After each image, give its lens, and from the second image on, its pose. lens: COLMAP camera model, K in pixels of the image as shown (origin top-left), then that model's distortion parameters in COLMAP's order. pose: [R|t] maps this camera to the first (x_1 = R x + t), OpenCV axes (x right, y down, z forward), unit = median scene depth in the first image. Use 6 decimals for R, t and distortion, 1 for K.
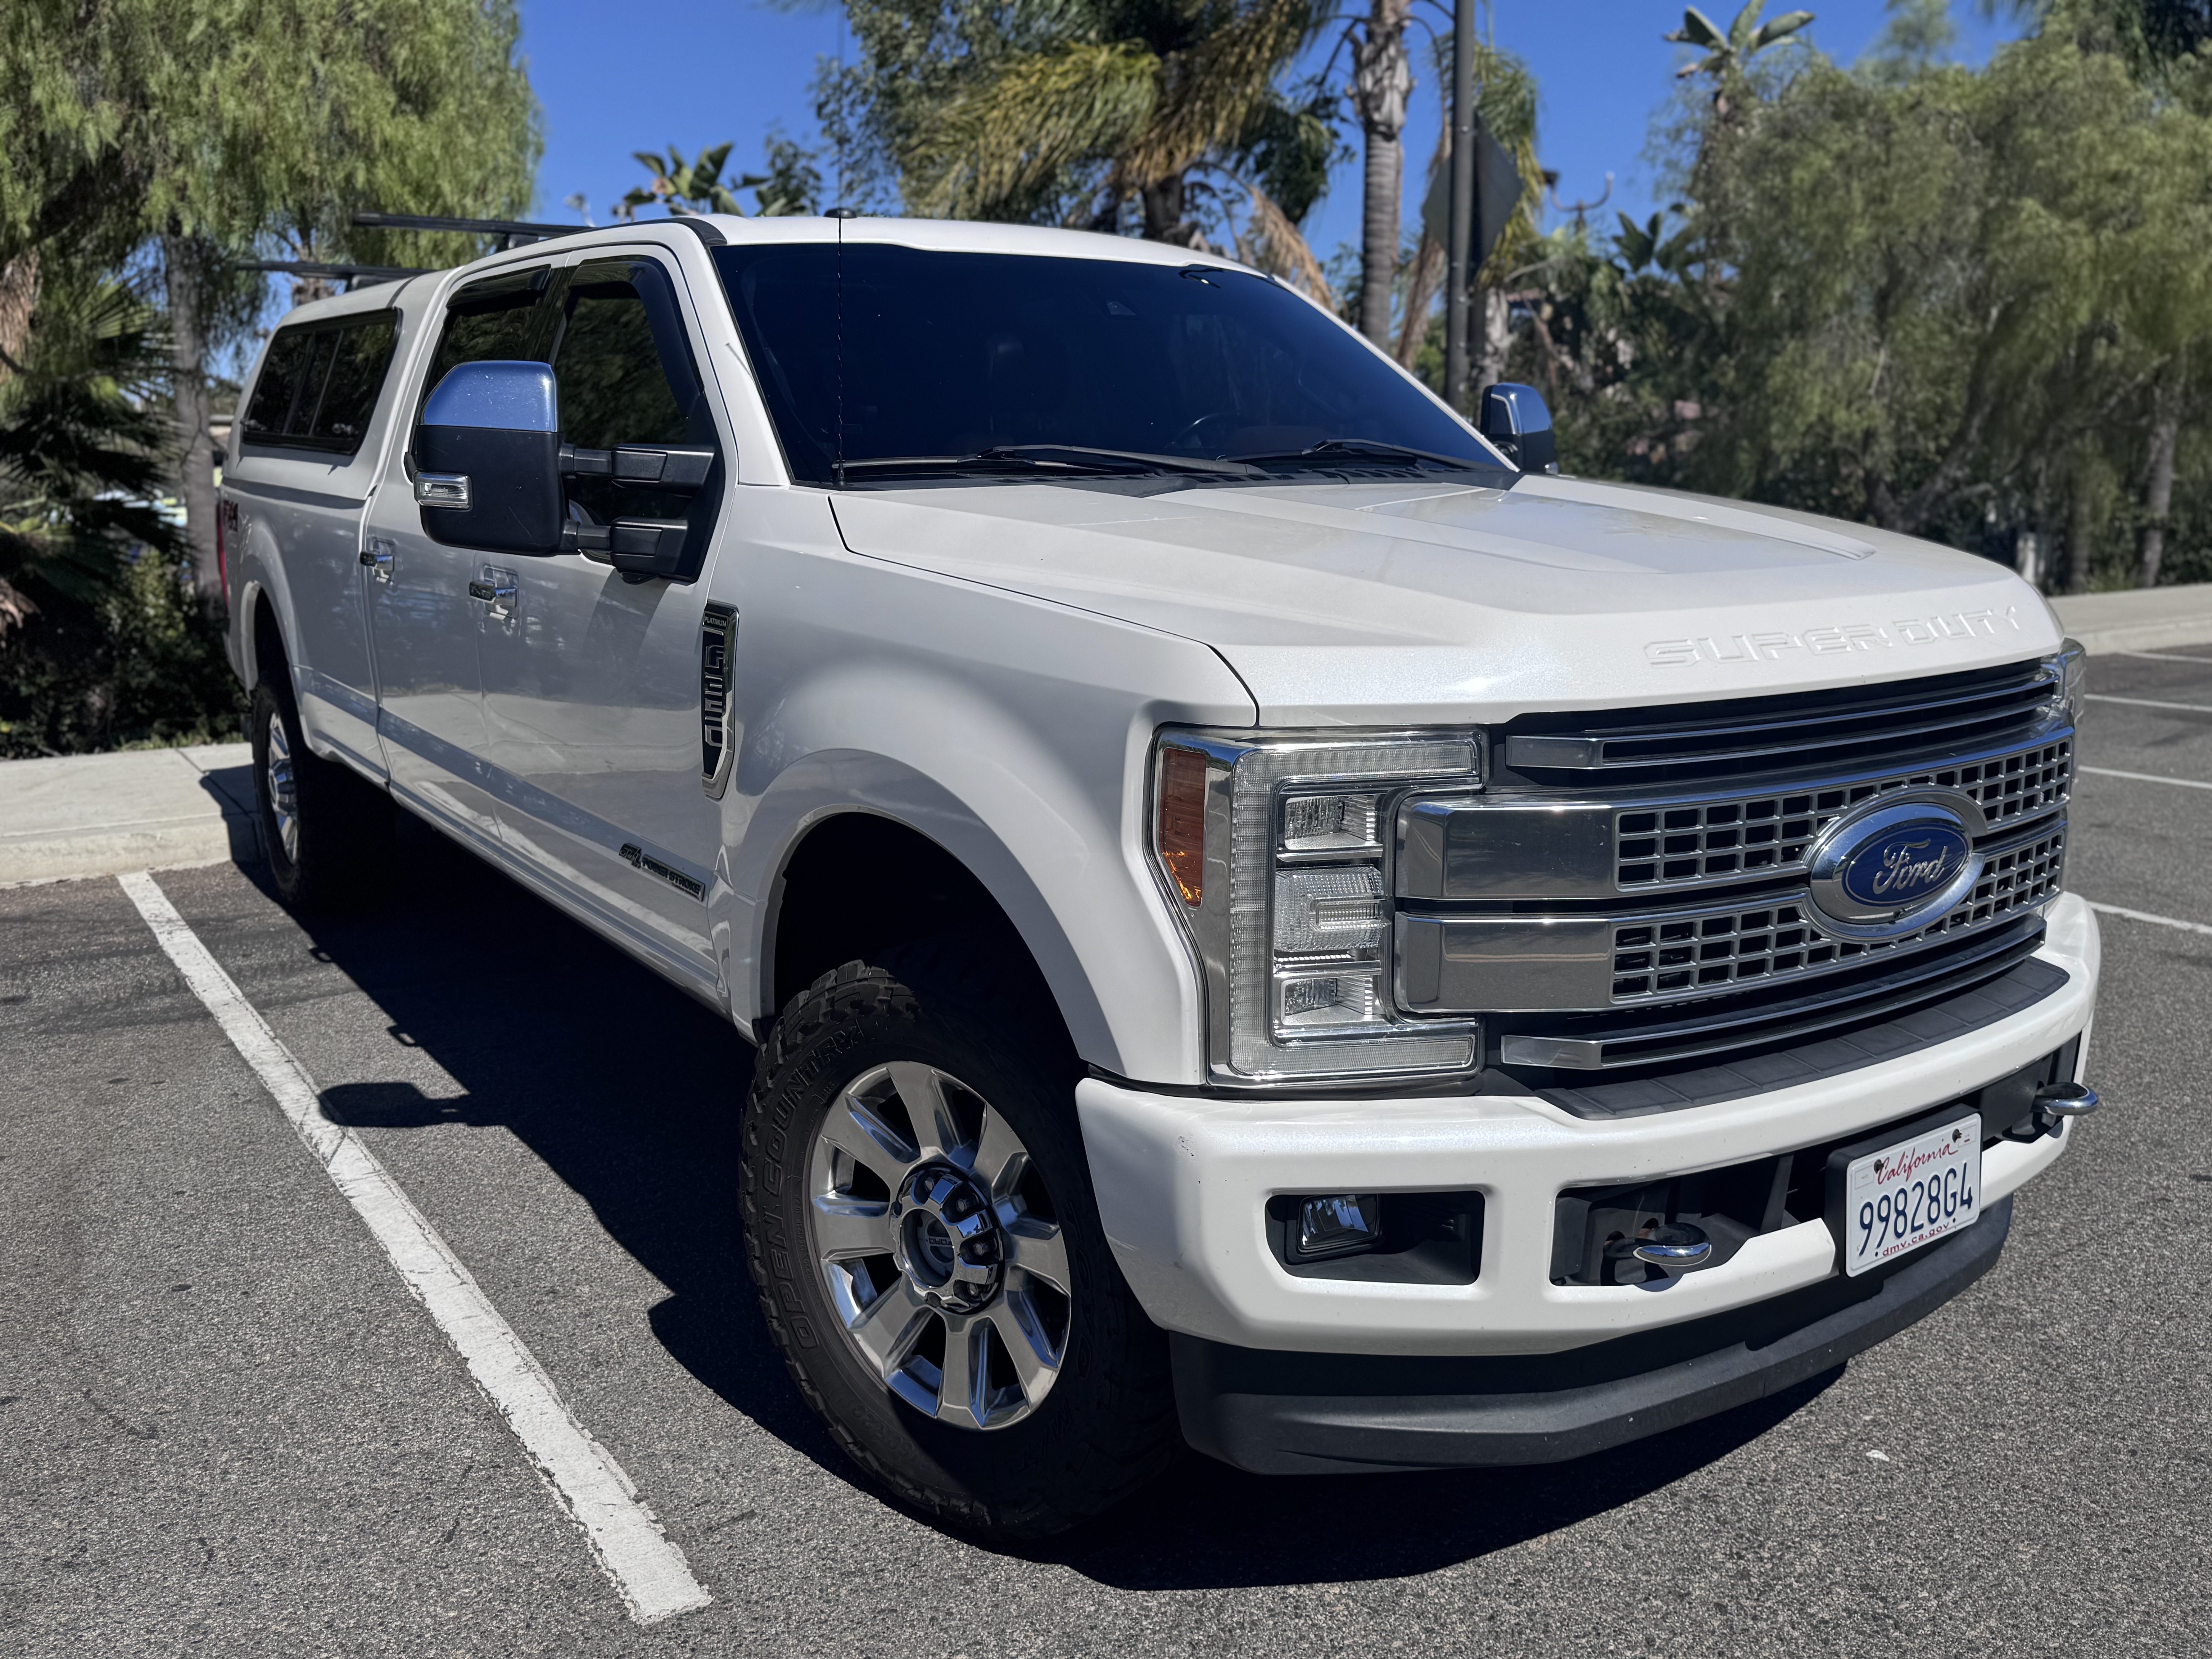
lens RADIAL K [[1829.5, 0, 1105.1], [0, 1829.5, 825.2], [0, 0, 1]] dist [0.100815, -0.200957]
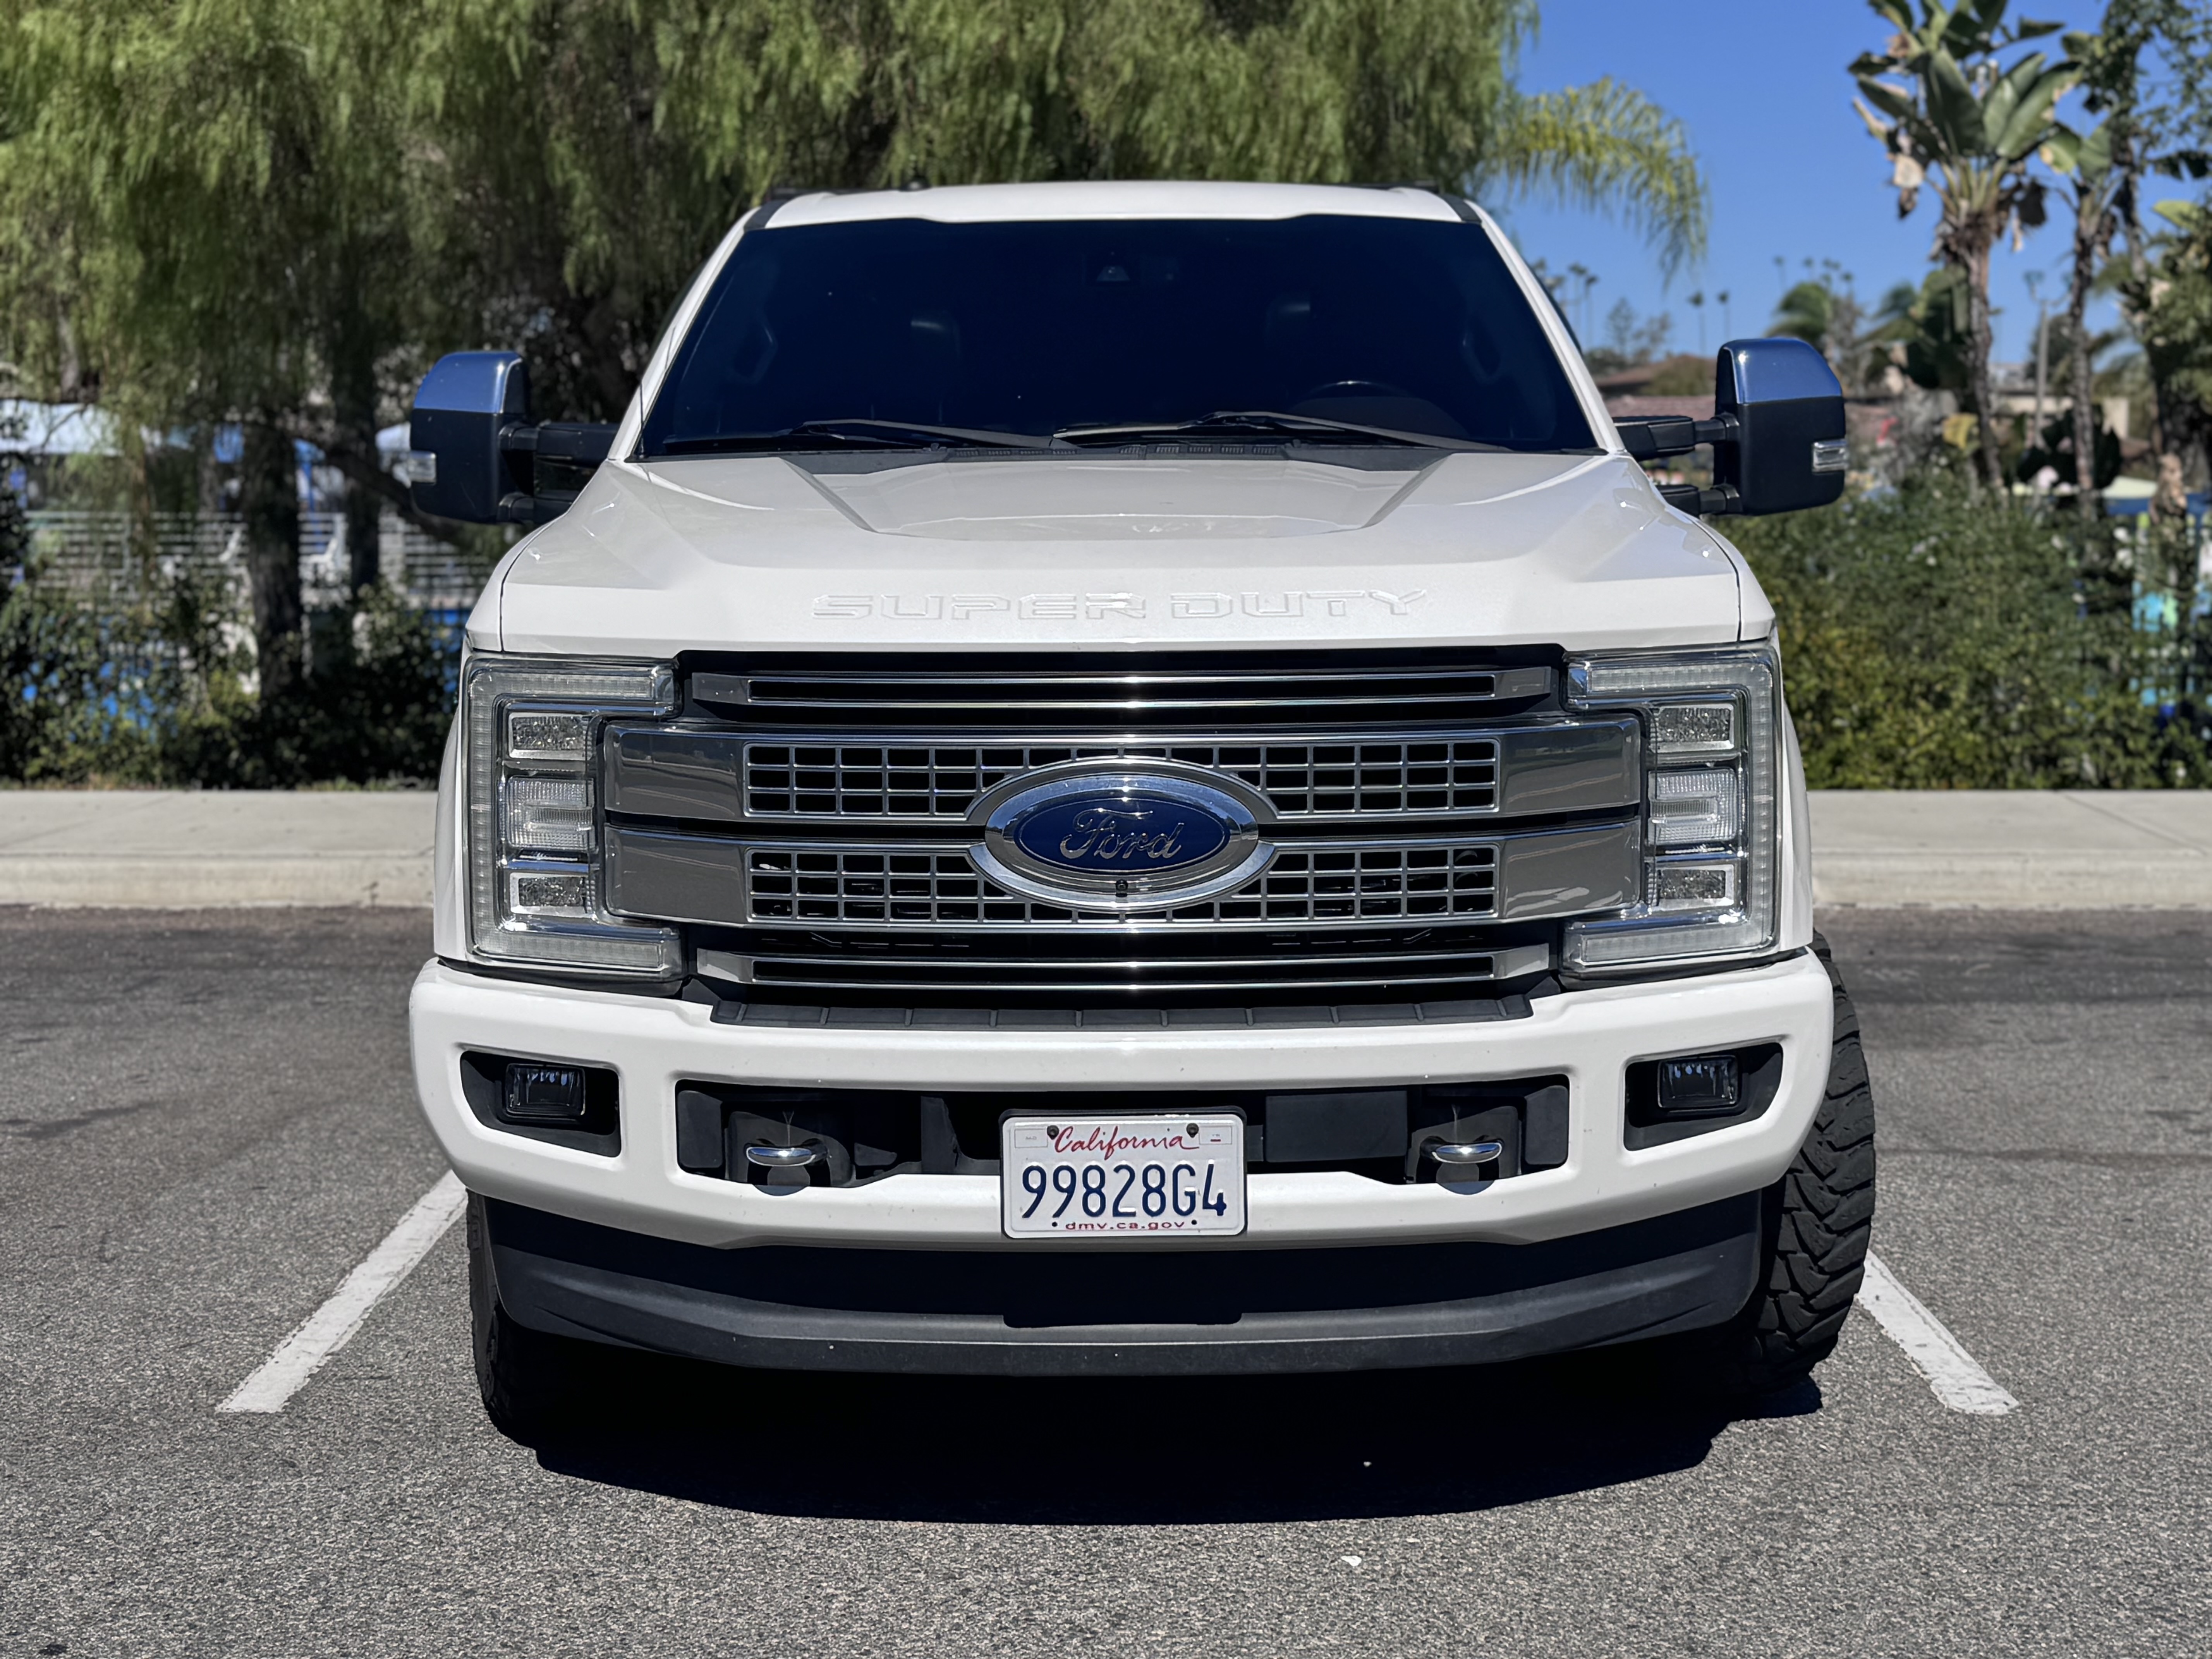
lens RADIAL K [[3073.2, 0, 1100.7], [0, 3073.2, 830.6], [0, 0, 1]] dist [0.112989, 0.056027]
pose [[0.818134, 0.067354, -0.571069, 1.353881], [-0.111187, 0.992904, -0.042185, 0.088791], [0.564175, 0.098009, 0.819818, -0.352954]]
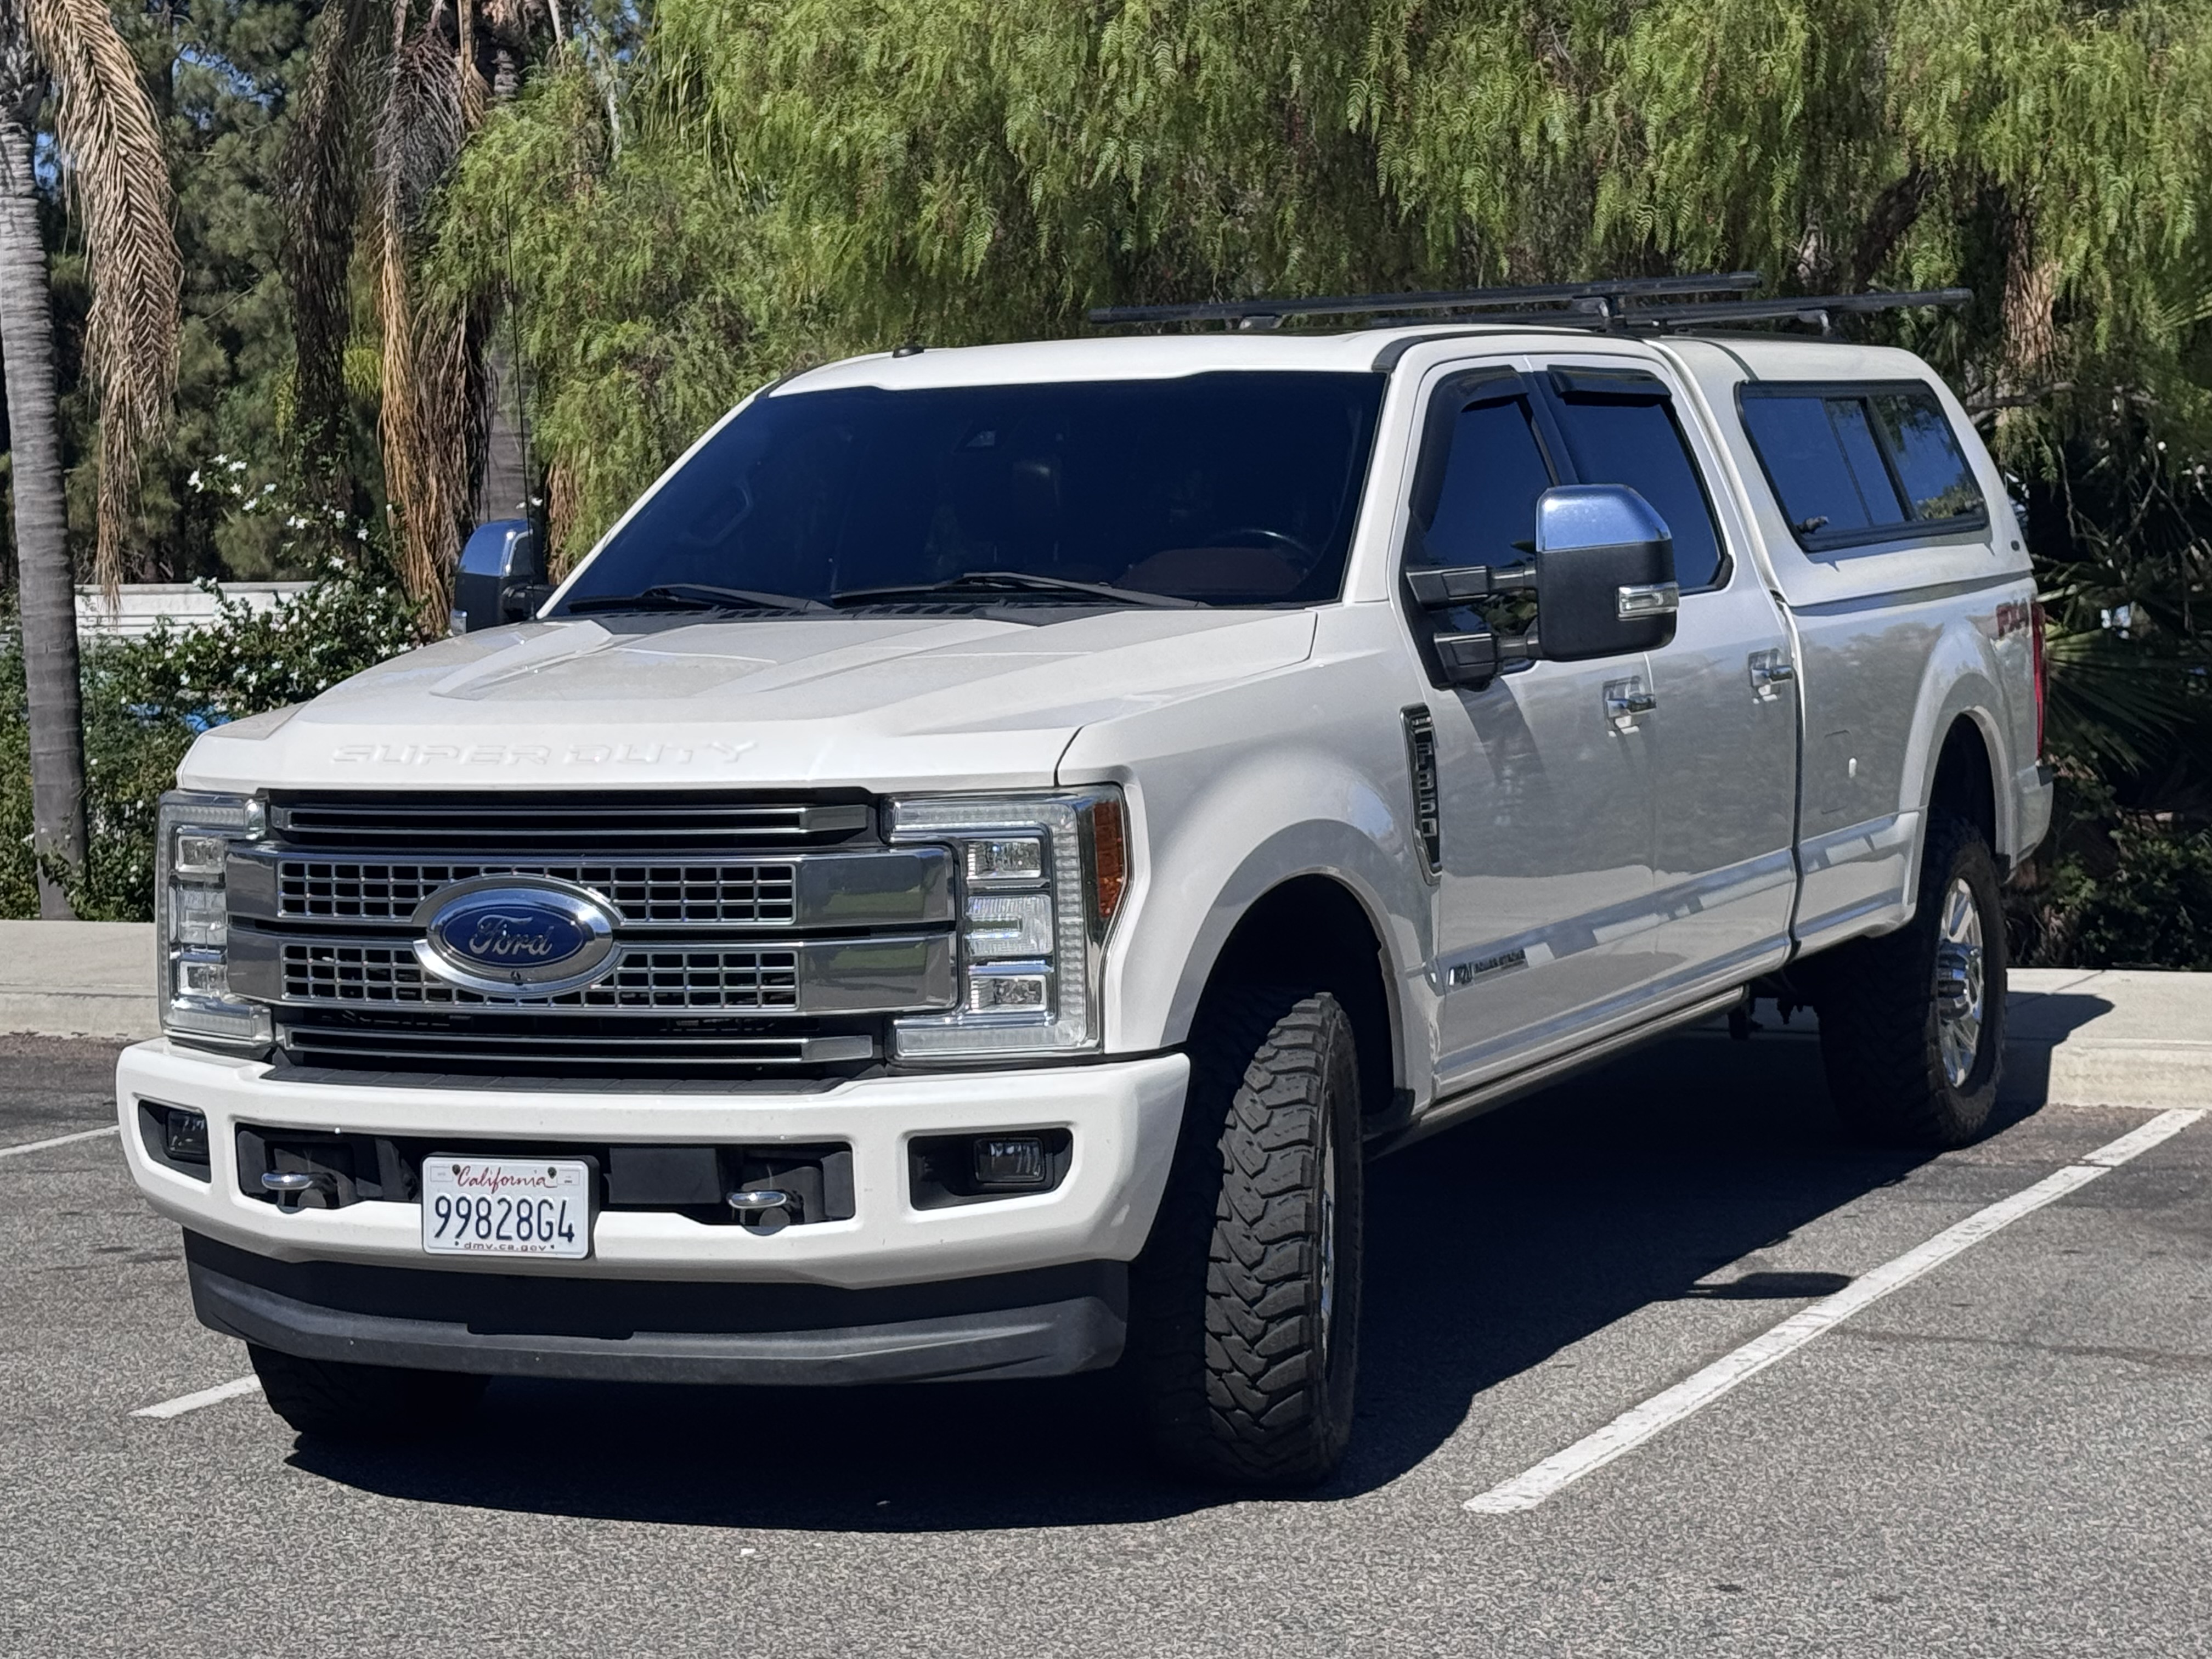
lens RADIAL K [[4689.3, 0, 1107.9], [0, 4689.3, 828.8], [0, 0, 1]] dist [0.056781, -0.063161]
pose [[0.509005, 0.045988, -0.859534, 3.327977], [-0.147486, 0.988464, -0.034453, -0.000418], [0.848034, 0.144306, 0.509916, -0.280379]]
